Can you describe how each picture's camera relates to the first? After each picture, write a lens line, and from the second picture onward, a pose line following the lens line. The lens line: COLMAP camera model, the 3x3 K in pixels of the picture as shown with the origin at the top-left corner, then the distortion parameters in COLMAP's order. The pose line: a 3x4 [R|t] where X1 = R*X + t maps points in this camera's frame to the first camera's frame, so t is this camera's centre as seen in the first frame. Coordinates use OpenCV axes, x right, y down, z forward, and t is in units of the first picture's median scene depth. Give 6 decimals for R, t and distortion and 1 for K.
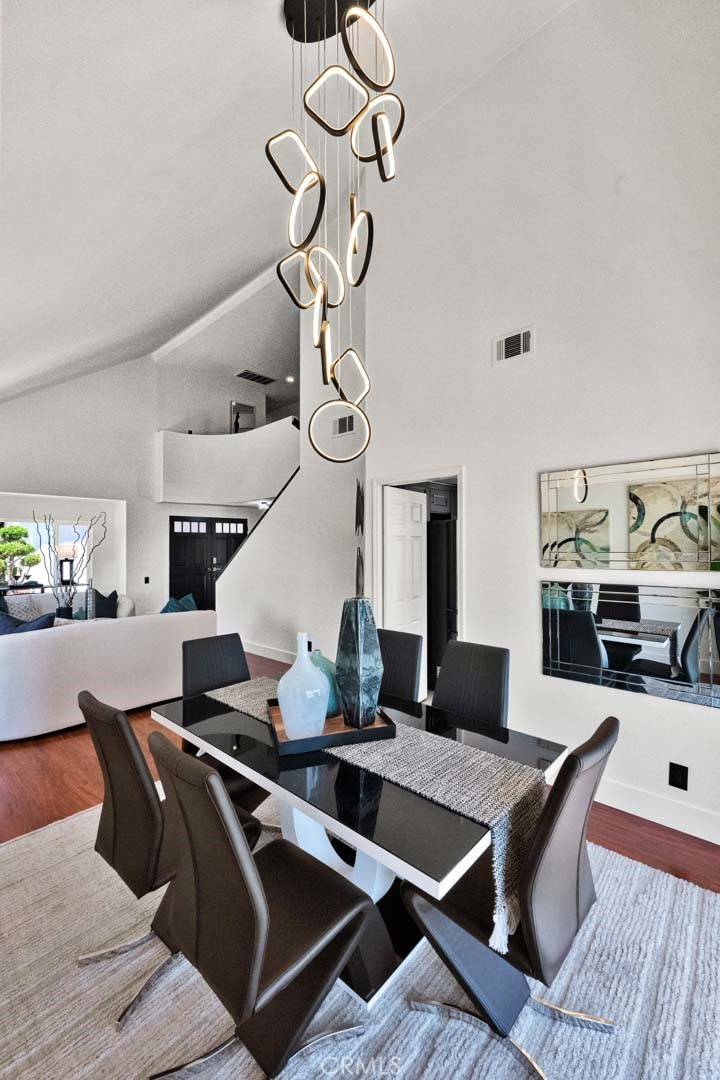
lens RADIAL K [[431.6, 0, 361.2], [0, 431.6, 543.7], [0, 0, 1]] dist [0.010064, -0.001101]
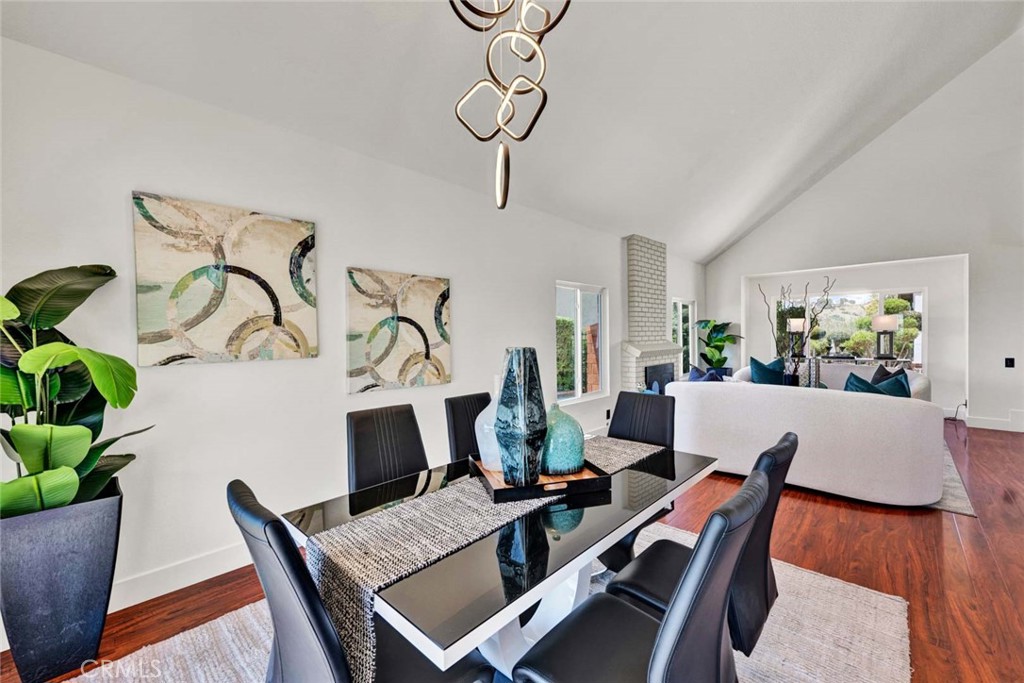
lens RADIAL K [[409.2, 0, 513.8], [0, 409.2, 338.7], [0, 0, 1]] dist [0.010064, -0.001101]
pose [[-0.004730, 0.017565, -0.999835, 0.318145], [0.018460, 0.999677, 0.017475, 0.034333], [0.999818, -0.018374, -0.005052, 0.367352]]
